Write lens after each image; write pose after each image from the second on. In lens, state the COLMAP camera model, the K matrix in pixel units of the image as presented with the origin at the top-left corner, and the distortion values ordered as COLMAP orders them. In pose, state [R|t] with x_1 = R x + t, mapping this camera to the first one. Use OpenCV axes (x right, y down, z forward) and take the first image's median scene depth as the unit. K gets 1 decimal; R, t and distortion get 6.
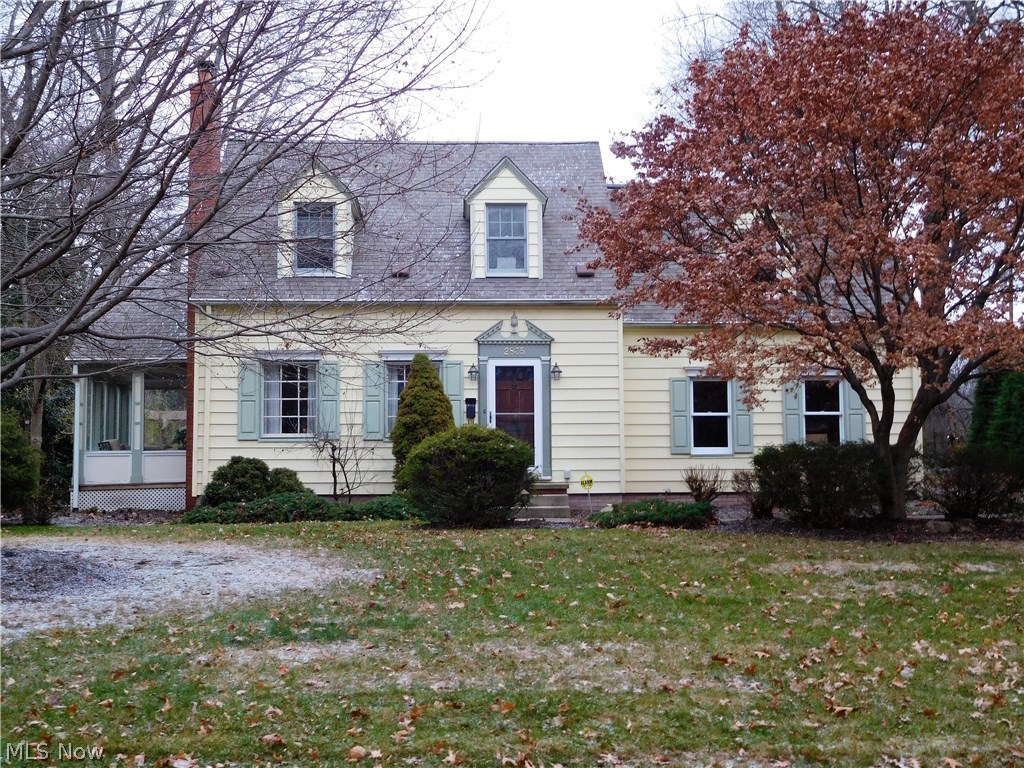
lens RADIAL K [[1322.6, 0, 512.0], [0, 1322.6, 384.0], [0, 0, 1]] dist [0.013136, 0.022690]
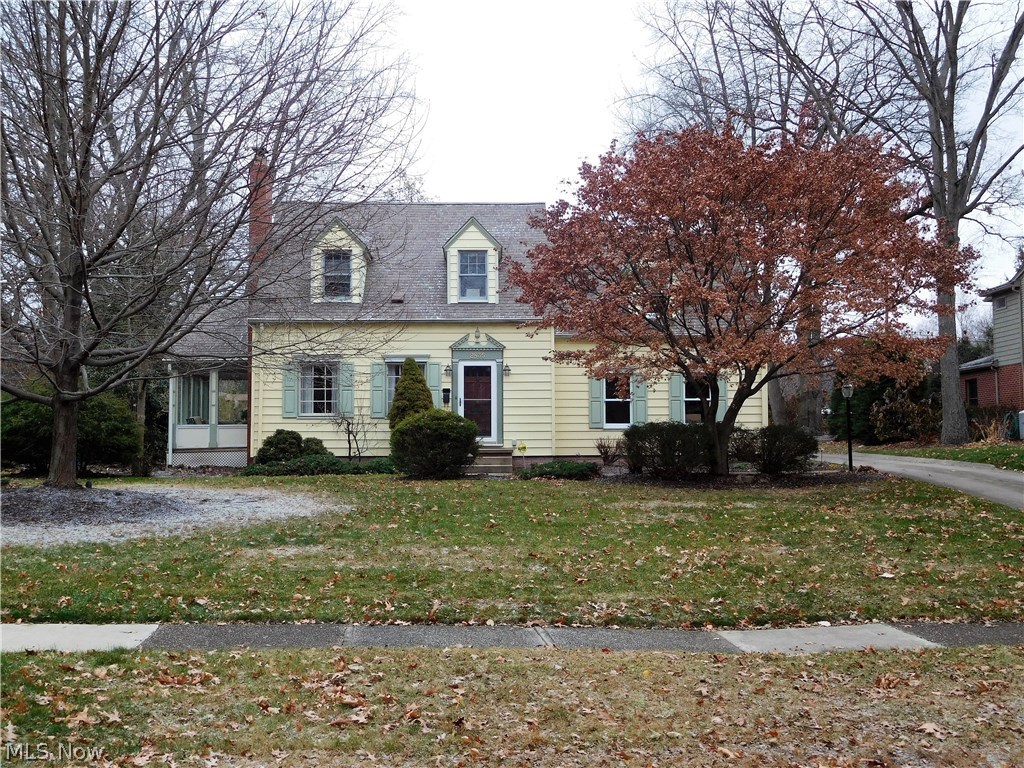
lens RADIAL K [[1051.4, 0, 512.0], [0, 1051.4, 384.0], [0, 0, 1]] dist [0.007766, 0.000957]
pose [[0.999891, 0.002217, -0.014578, 0.058122], [-0.001994, 0.999881, 0.015295, -0.012045], [0.014610, -0.015265, 0.999777, -0.131318]]
